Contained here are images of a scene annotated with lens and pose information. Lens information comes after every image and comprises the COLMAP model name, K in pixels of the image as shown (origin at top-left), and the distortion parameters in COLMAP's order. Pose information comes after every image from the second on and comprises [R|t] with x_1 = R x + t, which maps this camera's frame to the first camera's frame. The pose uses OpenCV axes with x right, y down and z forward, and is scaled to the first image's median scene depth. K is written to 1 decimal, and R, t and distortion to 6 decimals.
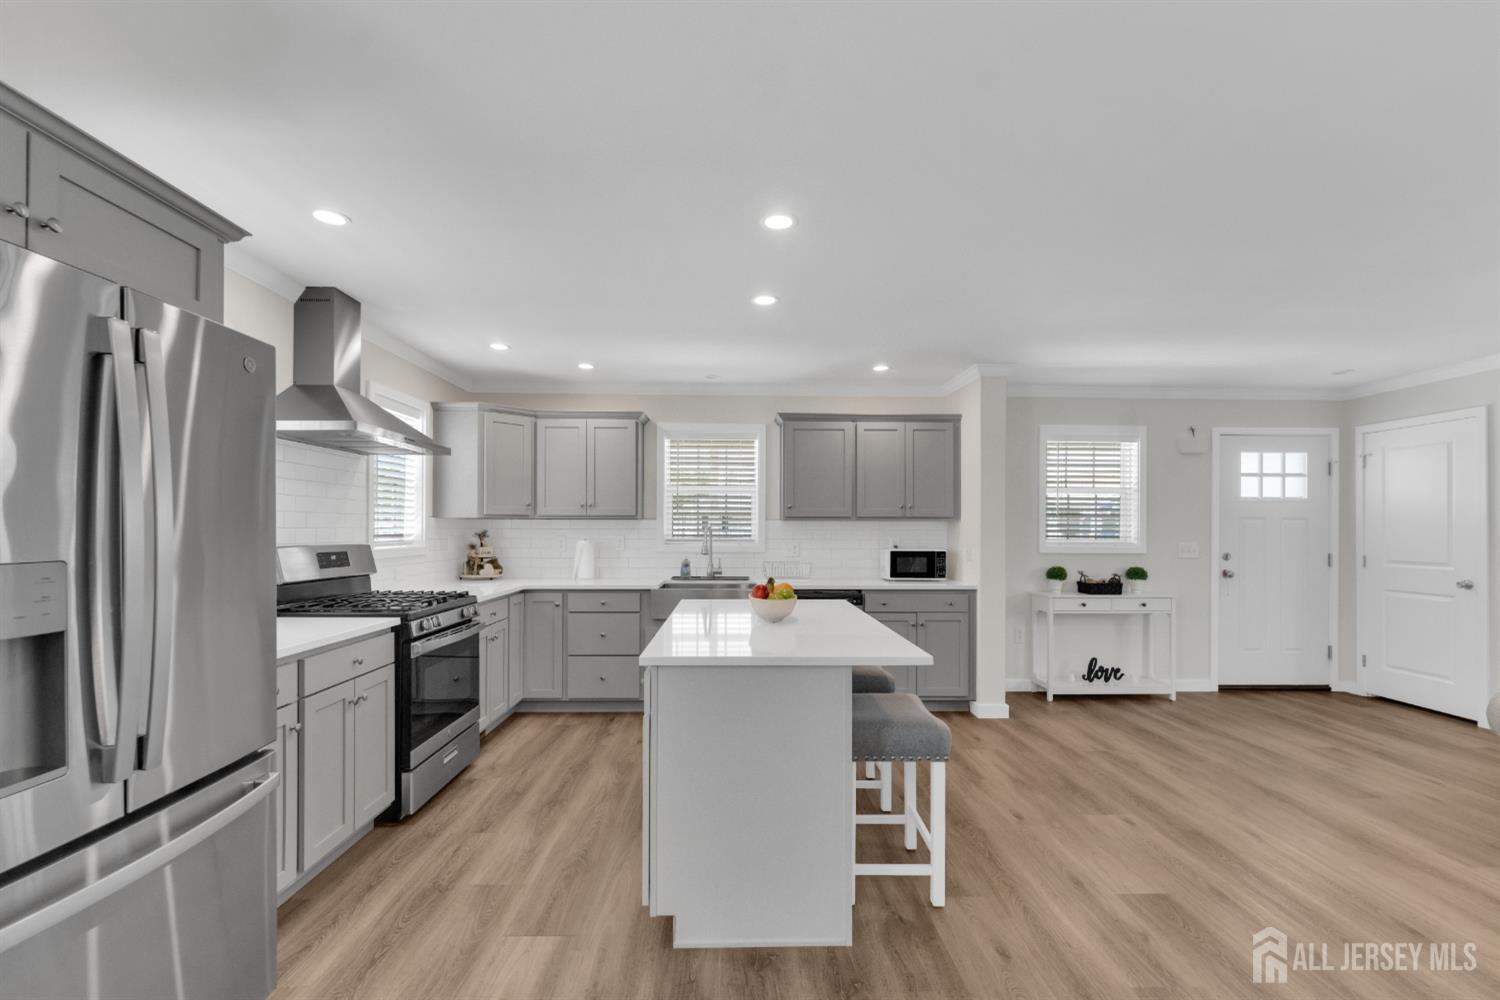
lens RADIAL K [[632.5, 0, 752.9], [0, 632.5, 527.3], [0, 0, 1]] dist [-0.003361, 0.000371]
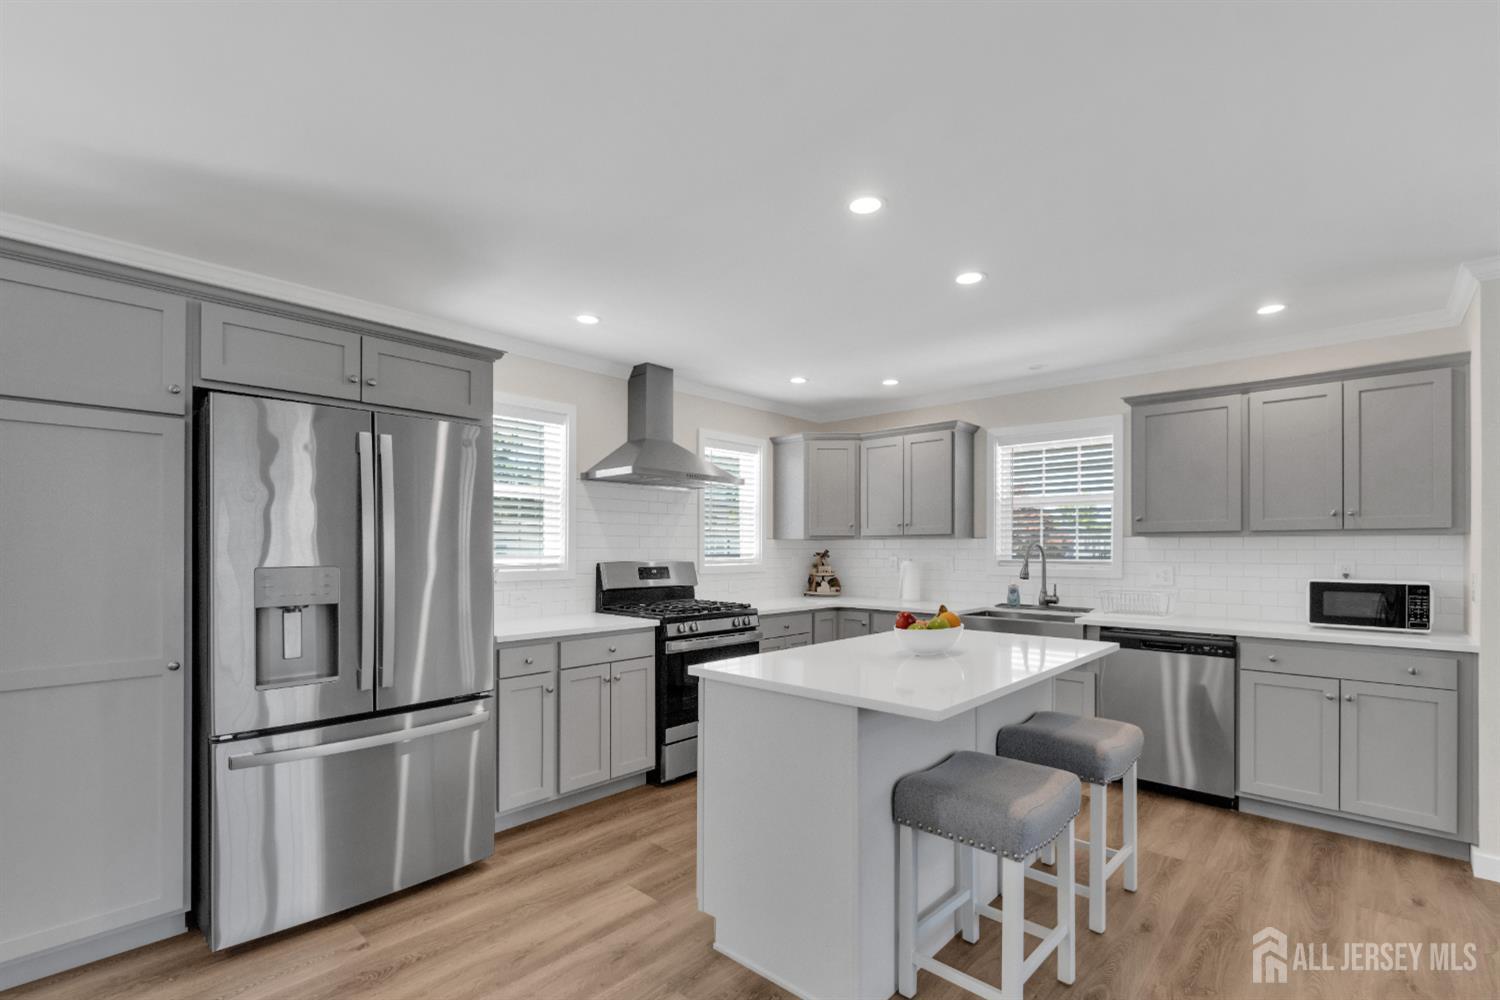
lens RADIAL K [[677.2, 0, 763.8], [0, 677.2, 546.0], [0, 0, 1]] dist [-0.001215, 0.000184]
pose [[0.722212, -0.005228, -0.691652, 0.294950], [0.002689, 0.999985, -0.004751, 0.002359], [0.691667, 0.001571, 0.722215, 0.101826]]
